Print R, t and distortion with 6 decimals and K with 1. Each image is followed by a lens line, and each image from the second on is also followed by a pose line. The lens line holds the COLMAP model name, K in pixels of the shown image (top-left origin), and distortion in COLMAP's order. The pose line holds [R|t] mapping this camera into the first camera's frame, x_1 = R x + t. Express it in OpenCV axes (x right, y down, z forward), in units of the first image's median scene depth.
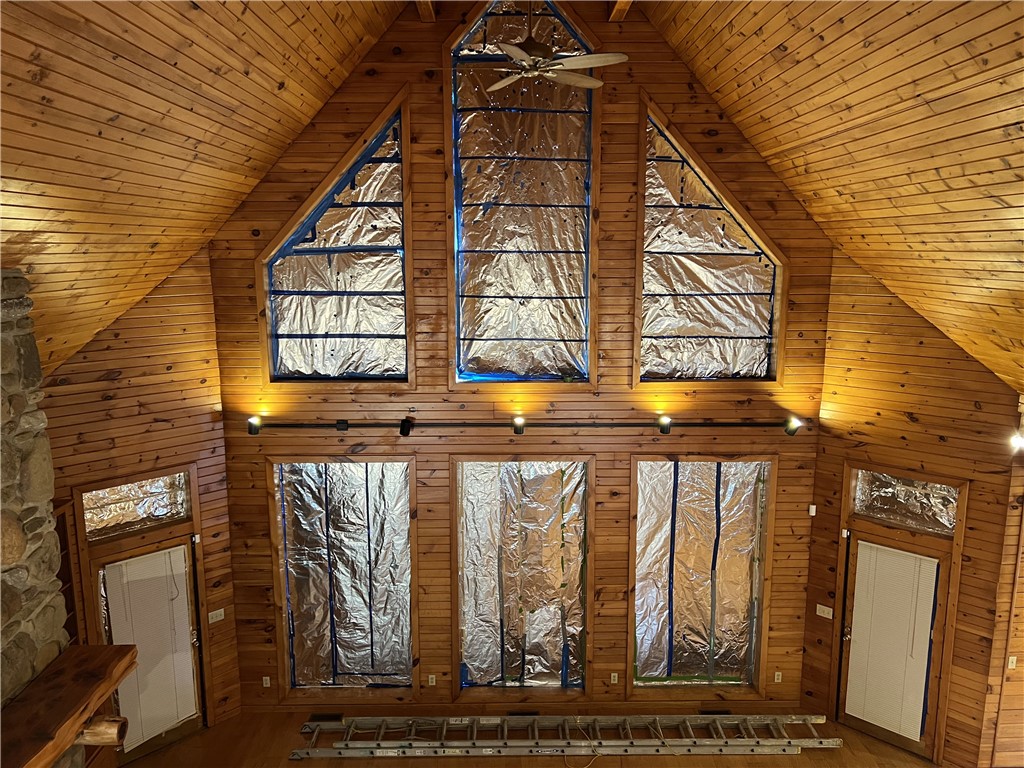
lens RADIAL K [[763.0, 0, 512.1], [0, 763.0, 384.3], [0, 0, 1]] dist [0.075049, -0.075094]
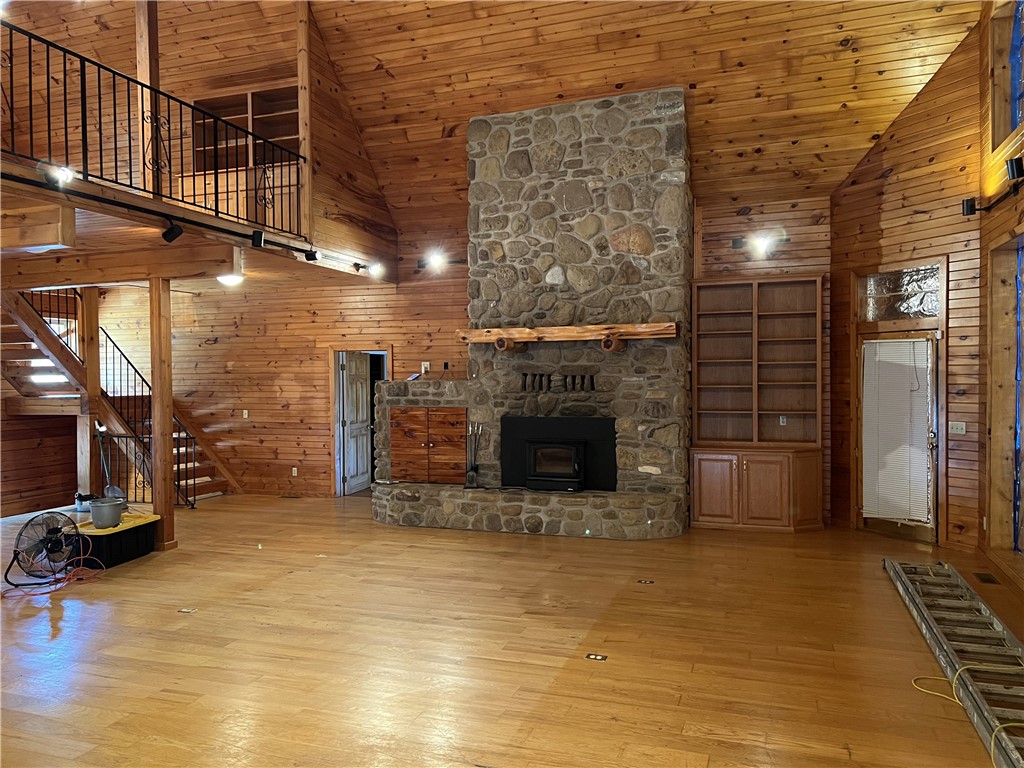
lens RADIAL K [[763.0, 0, 509.8], [0, 763.0, 384.0], [0, 0, 1]] dist [0.075049, -0.075094]
pose [[-0.342729, 0.021555, -0.939187, 0.695500], [-0.147374, 0.986125, 0.076412, 0.266509], [0.927803, 0.164600, -0.334797, 0.840651]]
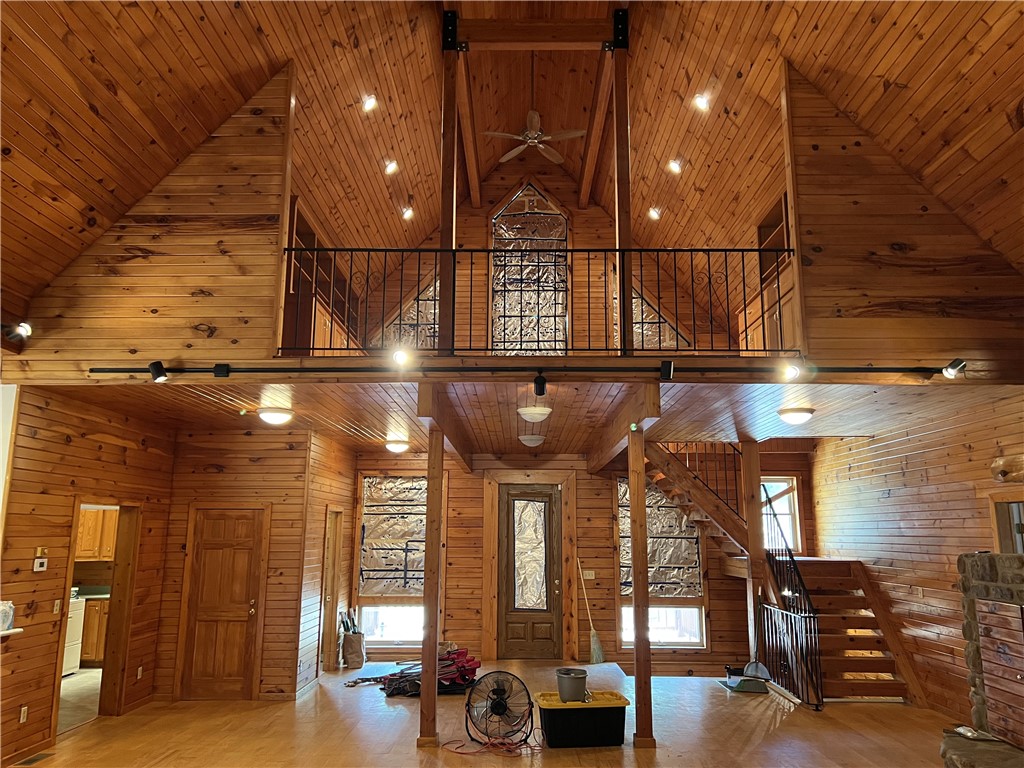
lens RADIAL K [[763.0, 0, 509.5], [0, 763.0, 389.9], [0, 0, 1]] dist [0.075049, -0.075094]
pose [[-0.999937, 0.003787, 0.010536, 0.046016], [0.003619, 0.999867, -0.015925, 0.239782], [-0.010595, -0.015886, -0.999818, 0.990384]]
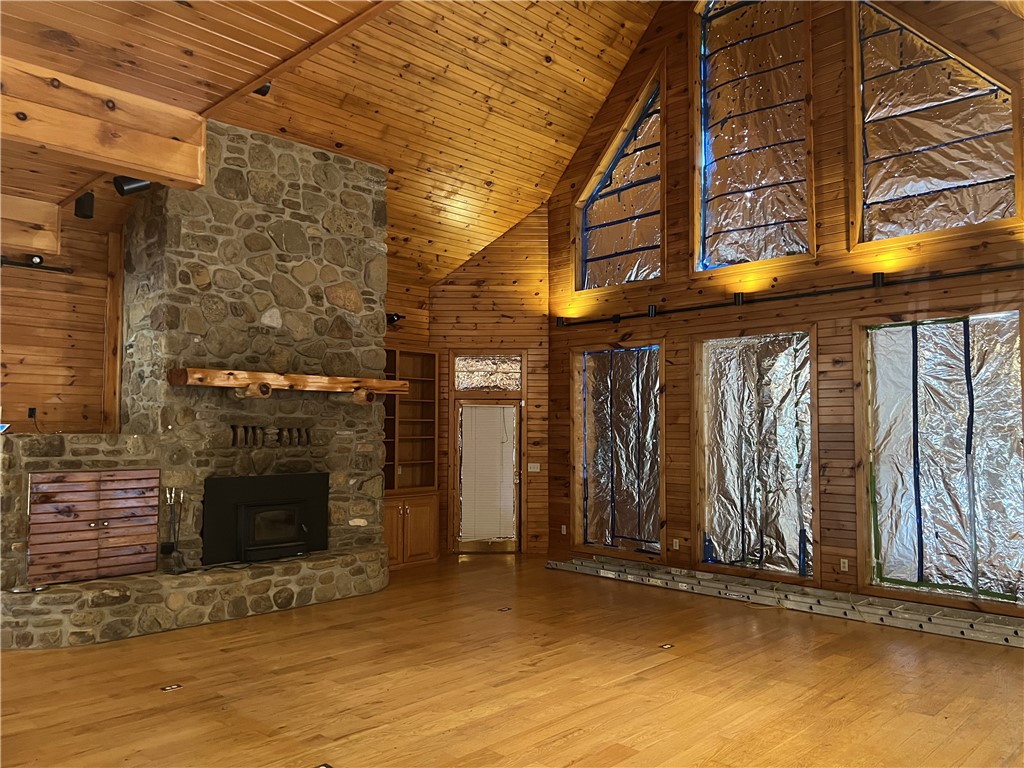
lens RADIAL K [[763.0, 0, 517.3], [0, 763.0, 377.7], [0, 0, 1]] dist [0.075049, -0.075094]
pose [[0.706901, -0.044109, -0.705936, 0.562925], [-0.124719, 0.974642, -0.185789, 0.413299], [0.696230, 0.219378, 0.683475, 0.040794]]
